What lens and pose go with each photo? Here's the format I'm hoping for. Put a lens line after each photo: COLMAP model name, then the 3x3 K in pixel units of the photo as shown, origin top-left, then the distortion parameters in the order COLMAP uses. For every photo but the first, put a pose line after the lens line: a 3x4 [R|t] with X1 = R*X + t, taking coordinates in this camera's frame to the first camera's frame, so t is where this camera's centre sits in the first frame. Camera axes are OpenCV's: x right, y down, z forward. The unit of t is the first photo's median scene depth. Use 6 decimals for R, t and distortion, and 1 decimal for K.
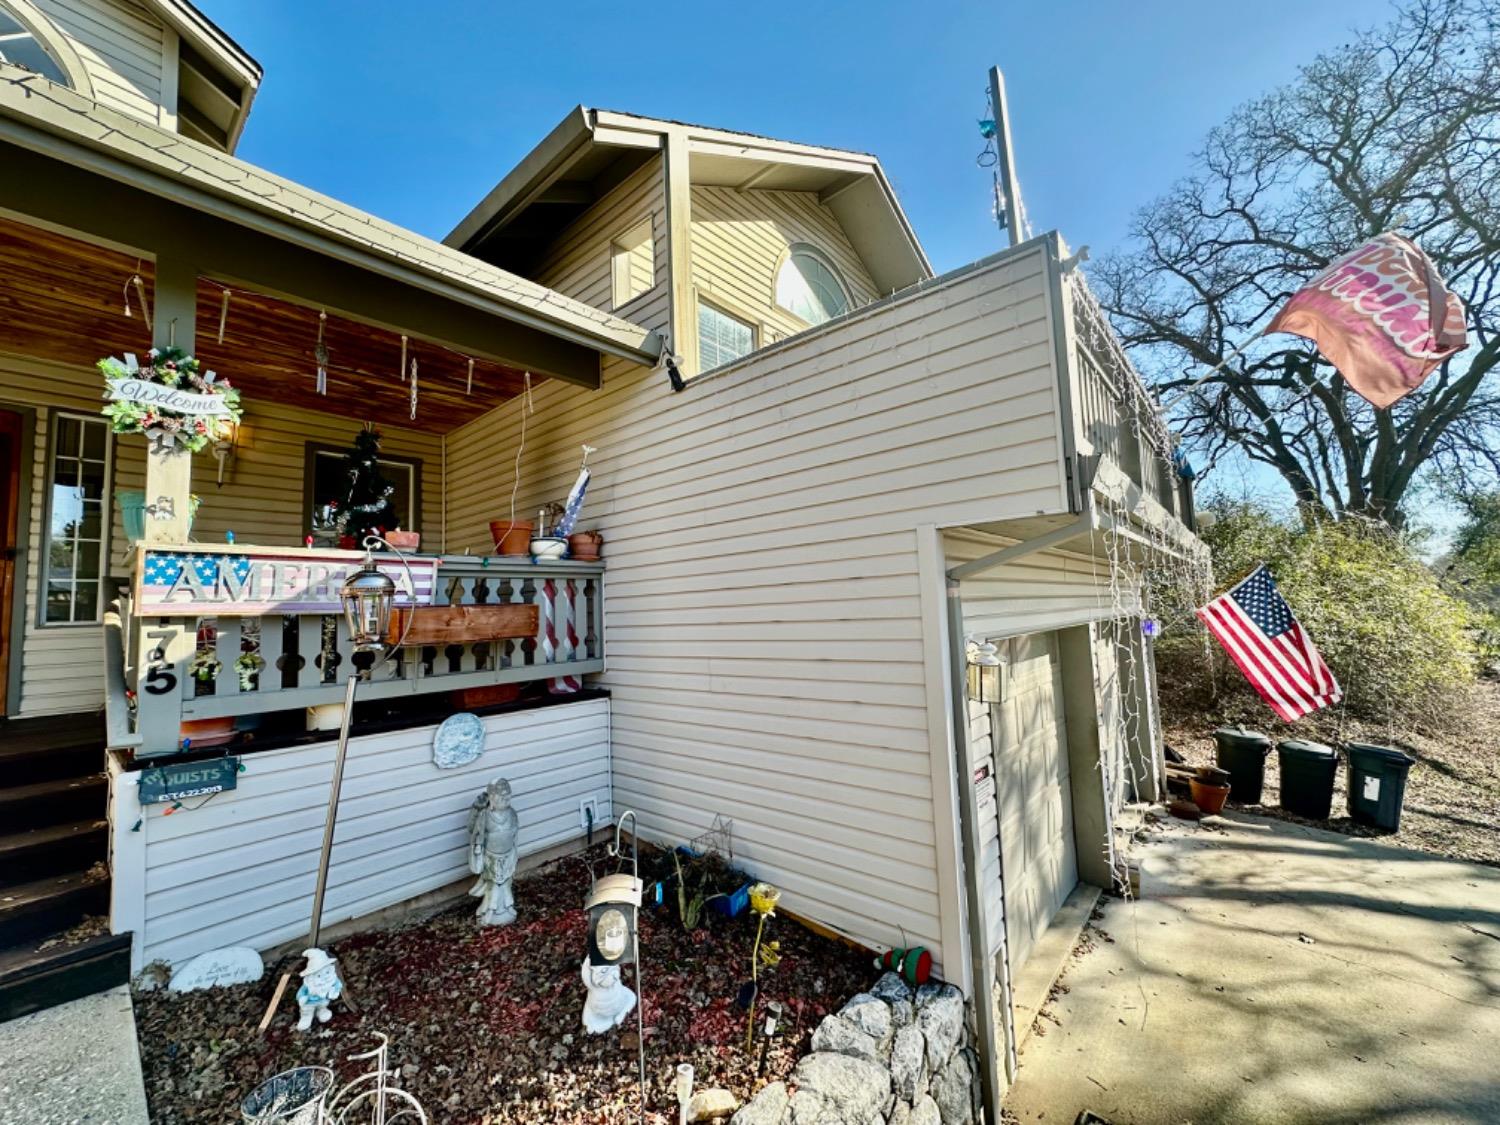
lens RADIAL K [[598.5, 0, 747.6], [0, 598.5, 562.2], [0, 0, 1]] dist [-0.004778, 0.001266]
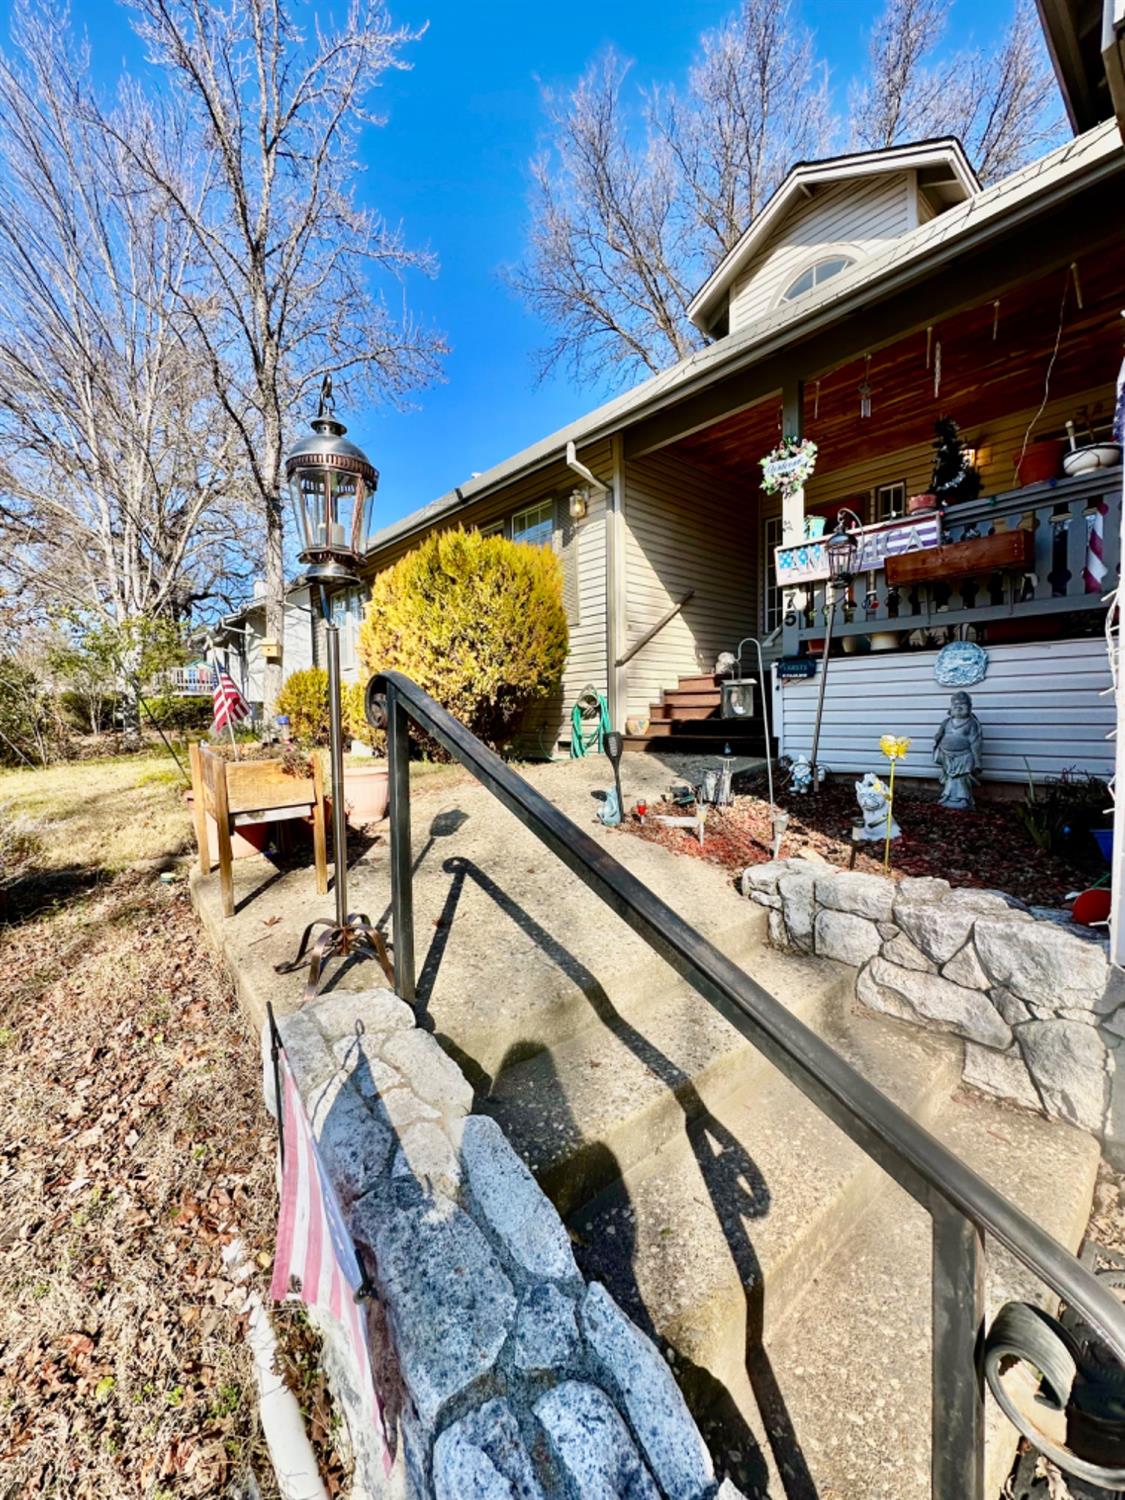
lens RADIAL K [[598.5, 0, 562.3], [0, 598.5, 747.7], [0, 0, 1]] dist [-0.004778, 0.001266]
pose [[-0.136222, 0.093144, -0.986290, 0.829316], [0.105466, 0.991276, 0.079048, 0.298858], [0.985049, -0.093252, -0.144857, 0.403683]]
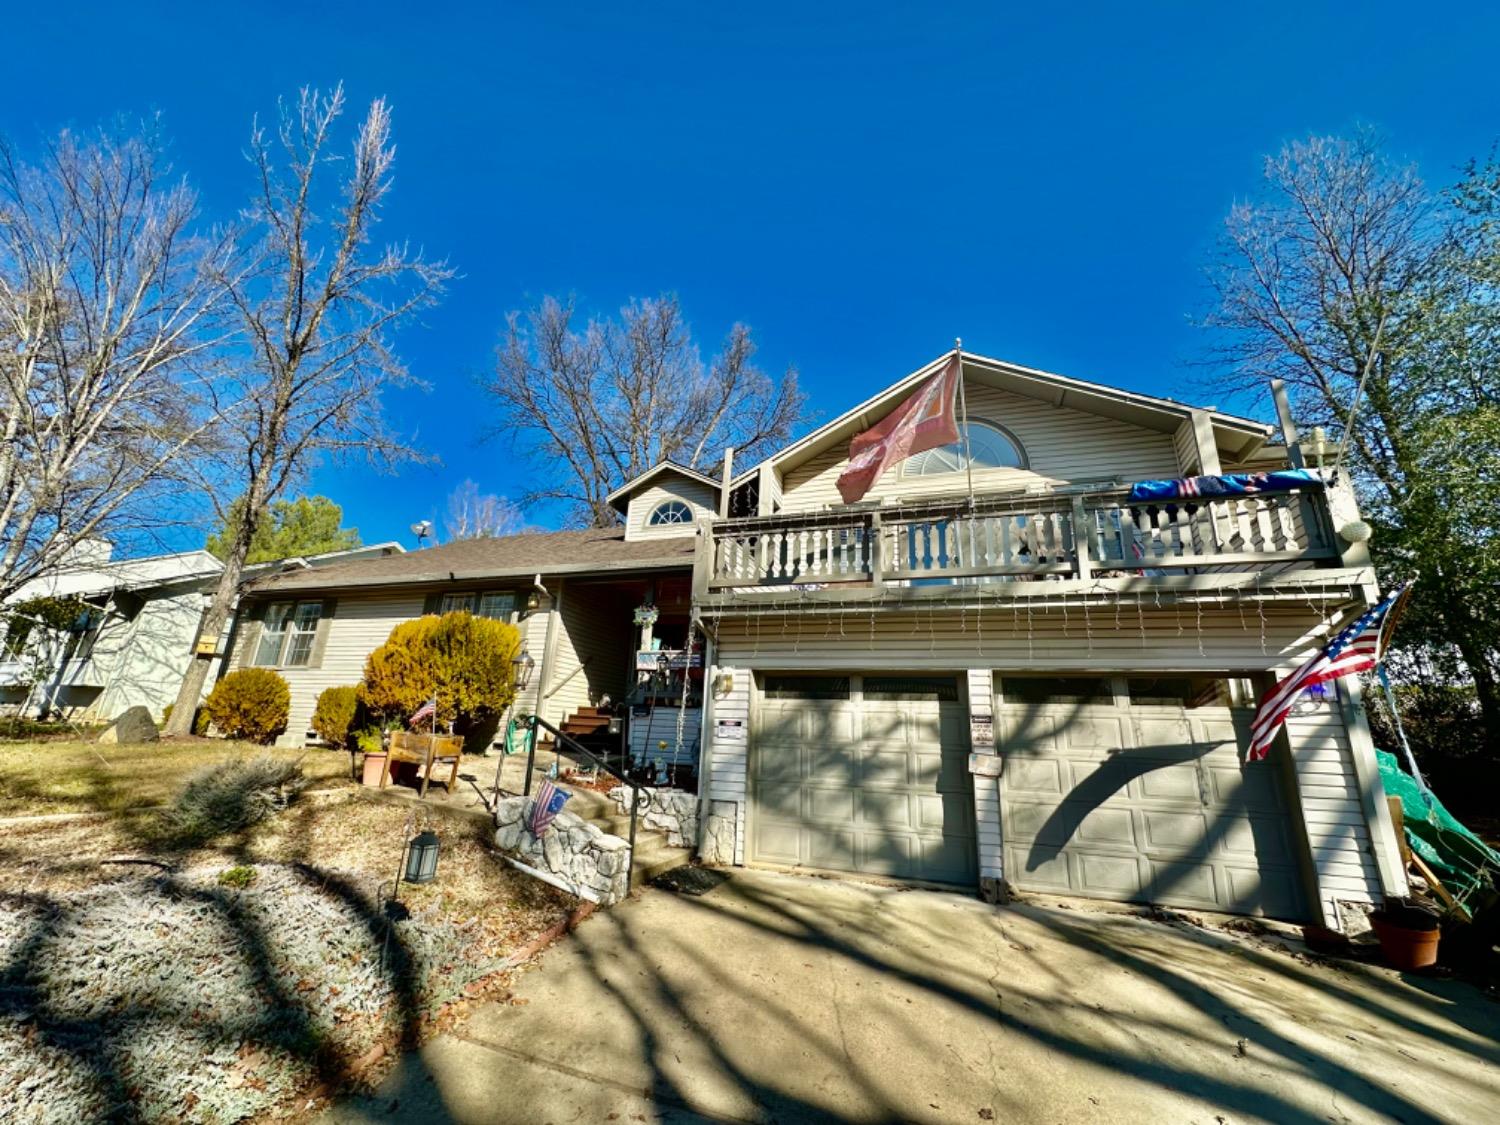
lens RADIAL K [[598.5, 0, 749.4], [0, 598.5, 563.8], [0, 0, 1]] dist [-0.004778, 0.001266]
pose [[0.367195, -0.207114, -0.906792, 2.430271], [0.023600, 0.976655, -0.213514, 0.215298], [0.929844, 0.057001, 0.363511, 0.130761]]
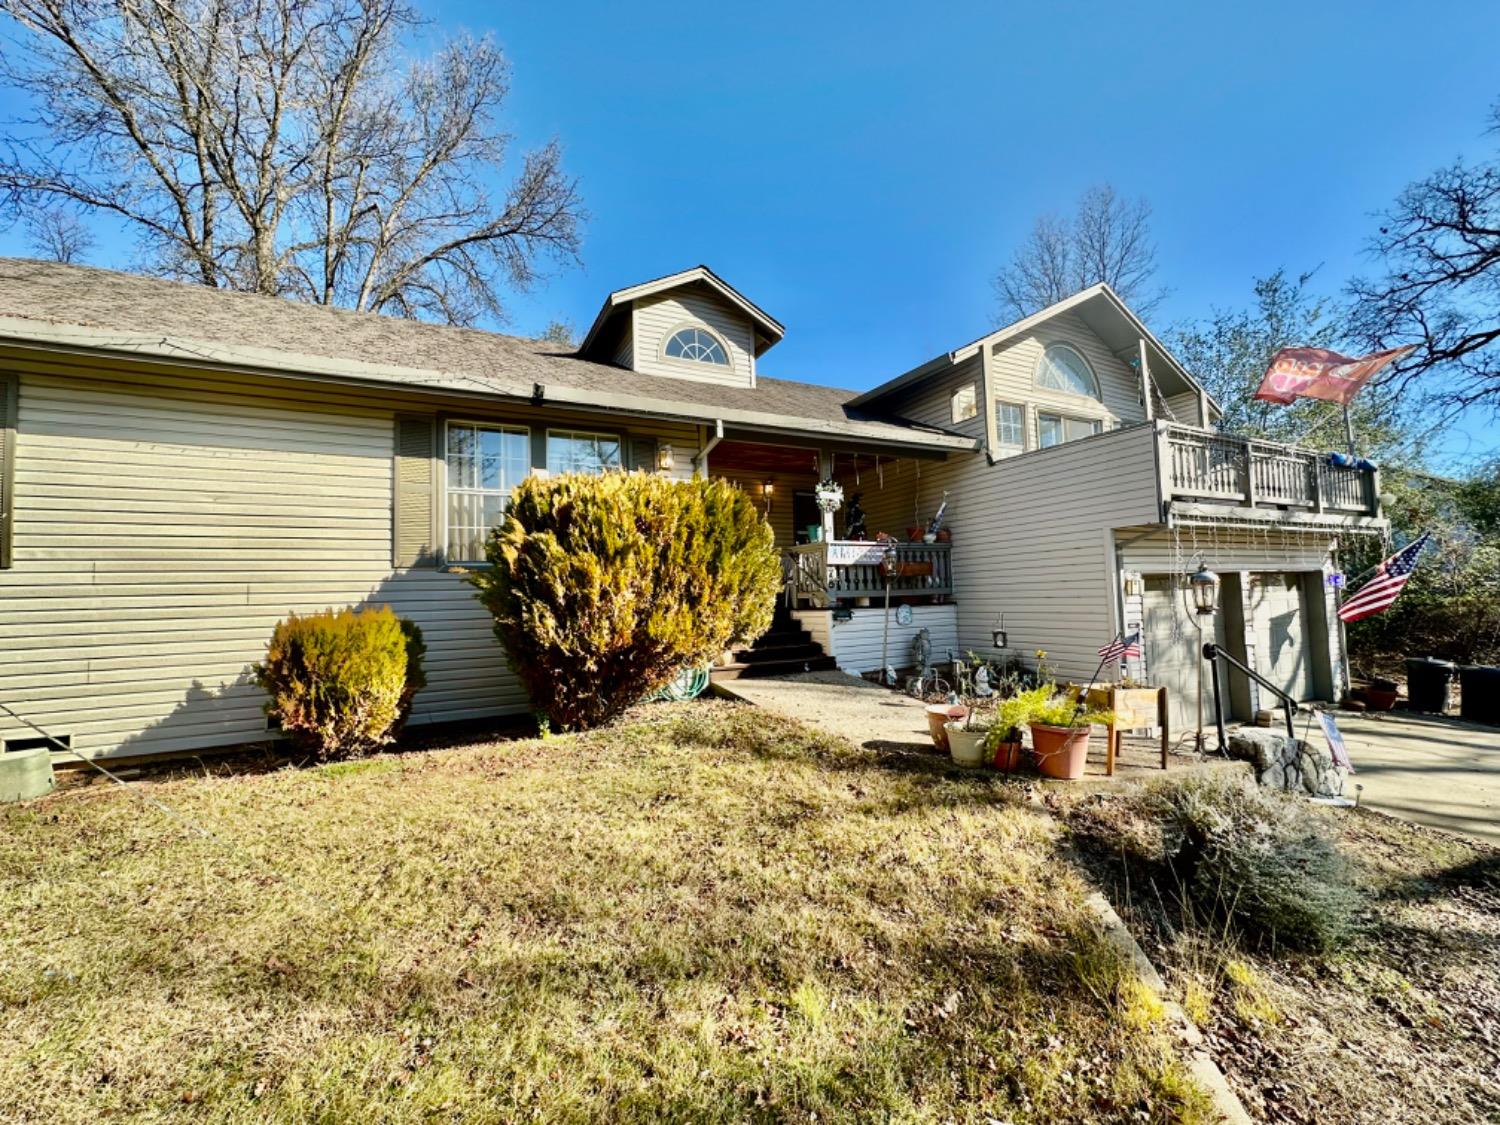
lens RADIAL K [[598.5, 0, 749.1], [0, 598.5, 562.1], [0, 0, 1]] dist [-0.004778, 0.001266]
pose [[0.928087, -0.011584, -0.372184, -0.152837], [0.026280, 0.999061, 0.034437, -0.033759], [0.371435, -0.041741, 0.927520, -1.685237]]
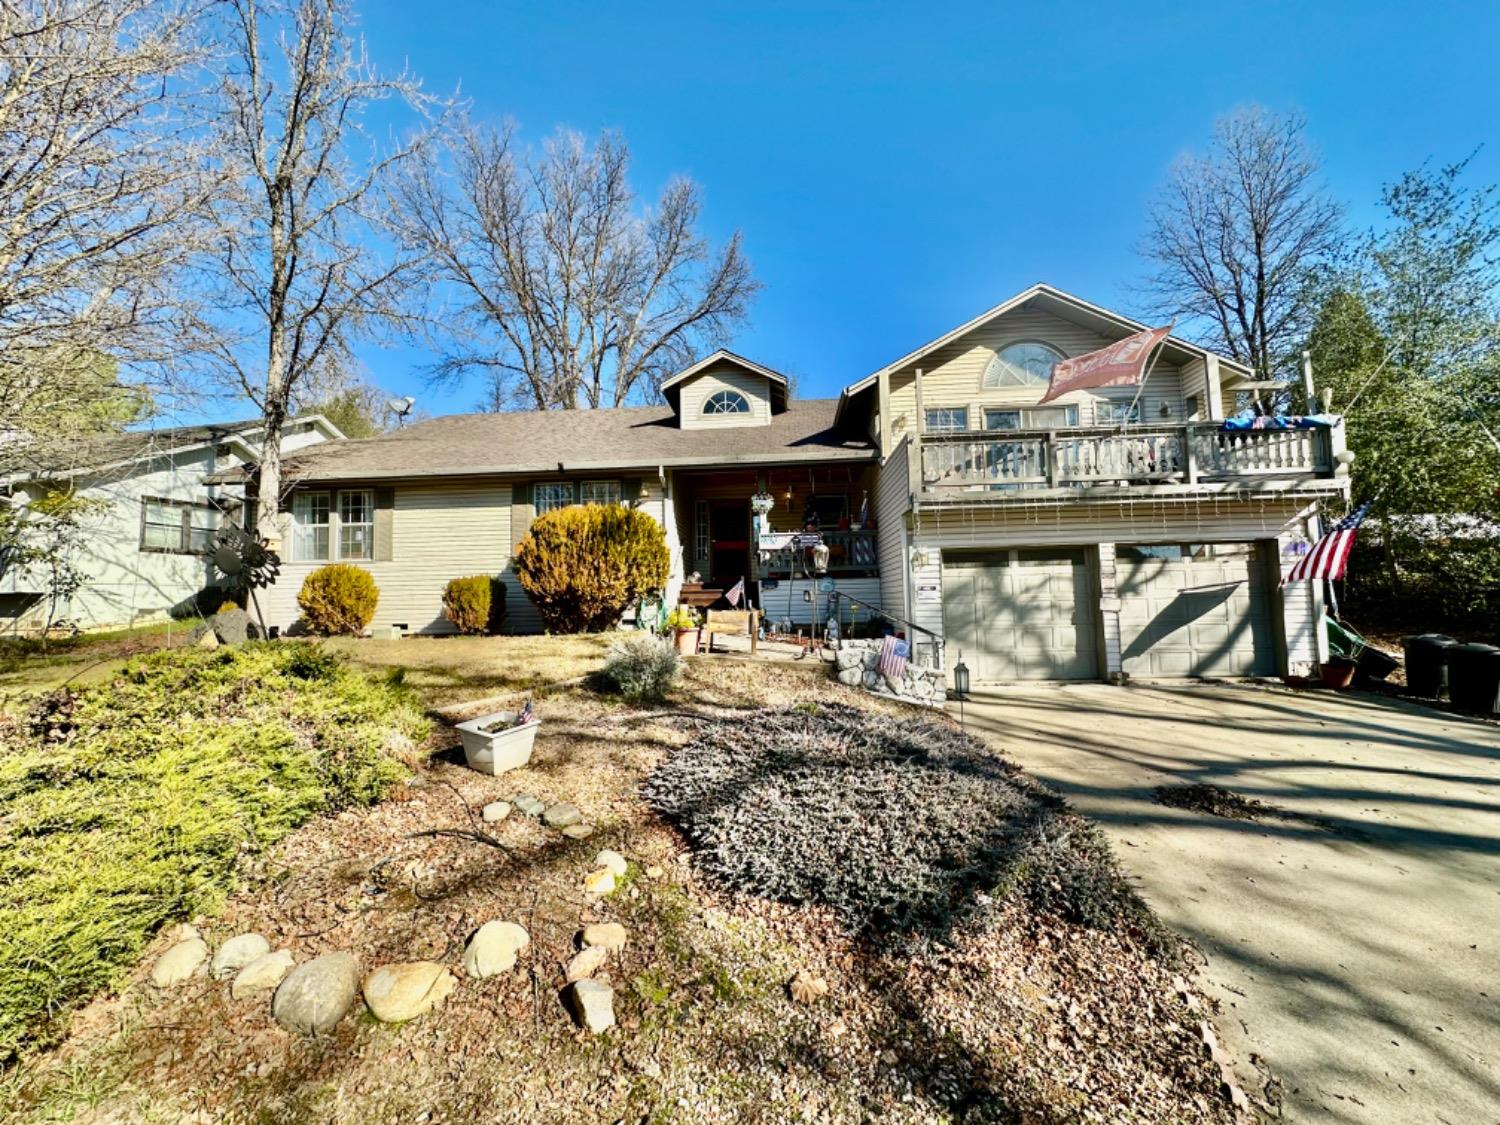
lens RADIAL K [[598.5, 0, 749.5], [0, 598.5, 564.4], [0, 0, 1]] dist [-0.004778, 0.001266]
pose [[0.605101, -0.026368, -0.795712, 2.113214], [0.067302, 0.997568, 0.018122, 0.090861], [0.793299, -0.064519, 0.605404, -1.527902]]
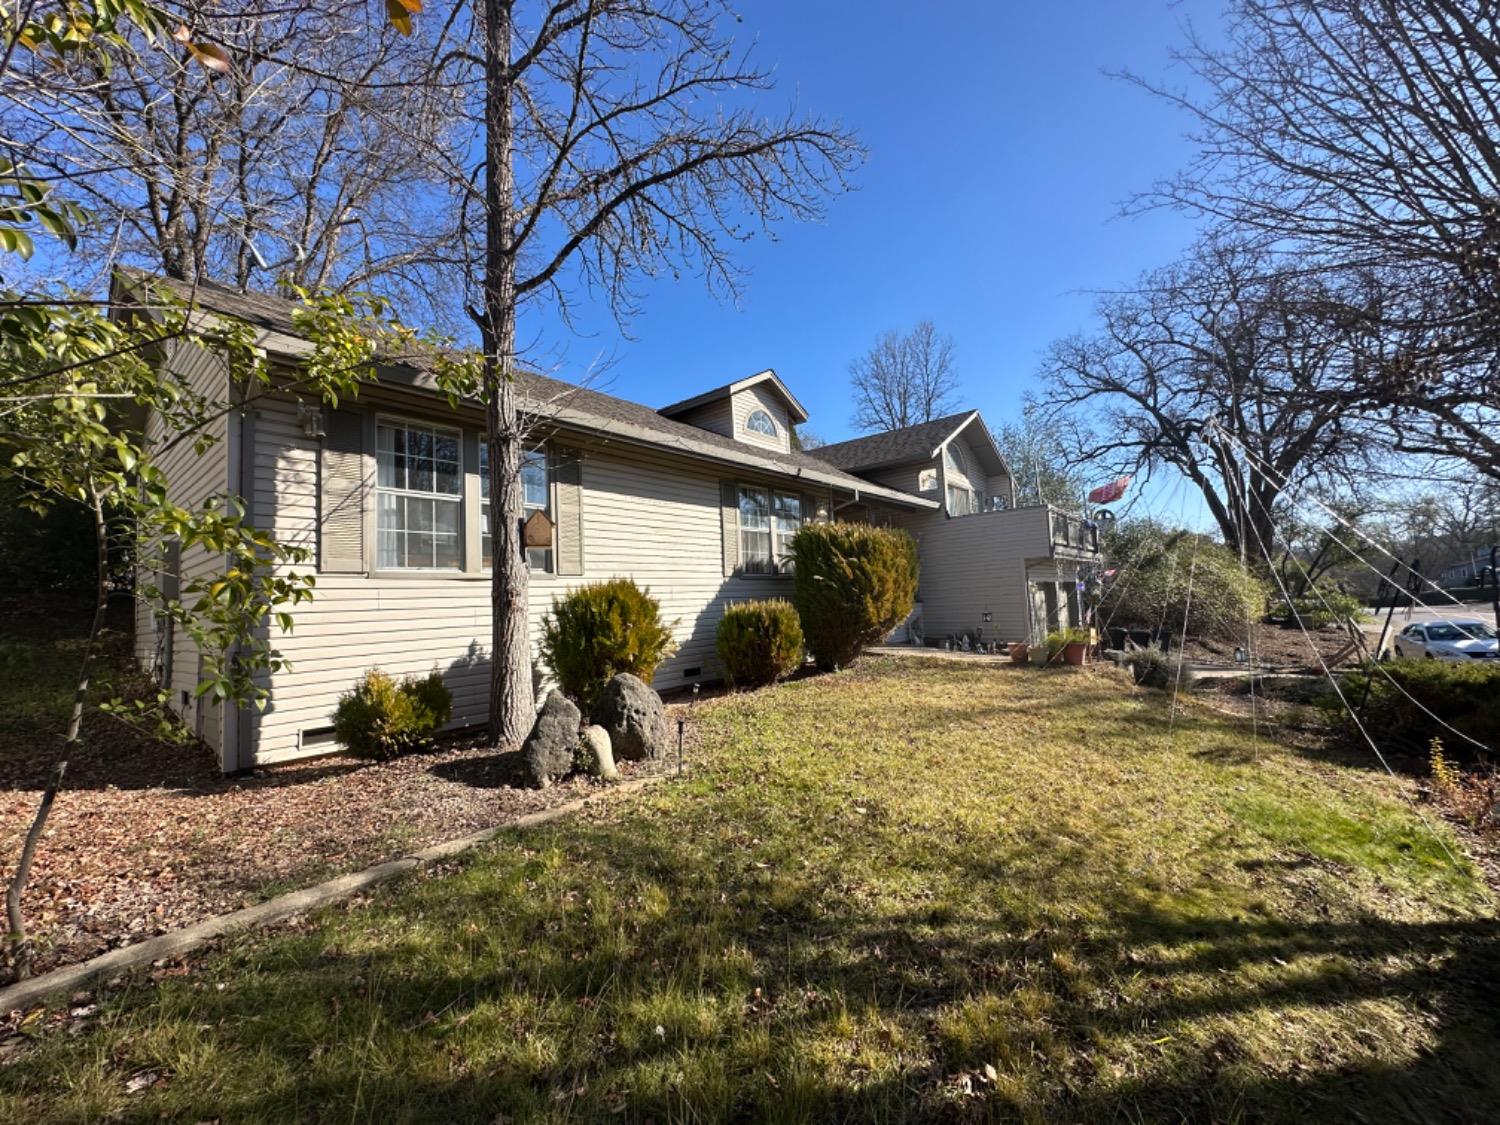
lens RADIAL K [[598.5, 0, 745.1], [0, 598.5, 554.0], [0, 0, 1]] dist [-0.004778, 0.001266]
pose [[0.999667, -0.004050, 0.025479, -1.779800], [0.003961, 0.999986, 0.003563, -0.102489], [-0.025493, -0.003461, 0.999669, -3.268501]]
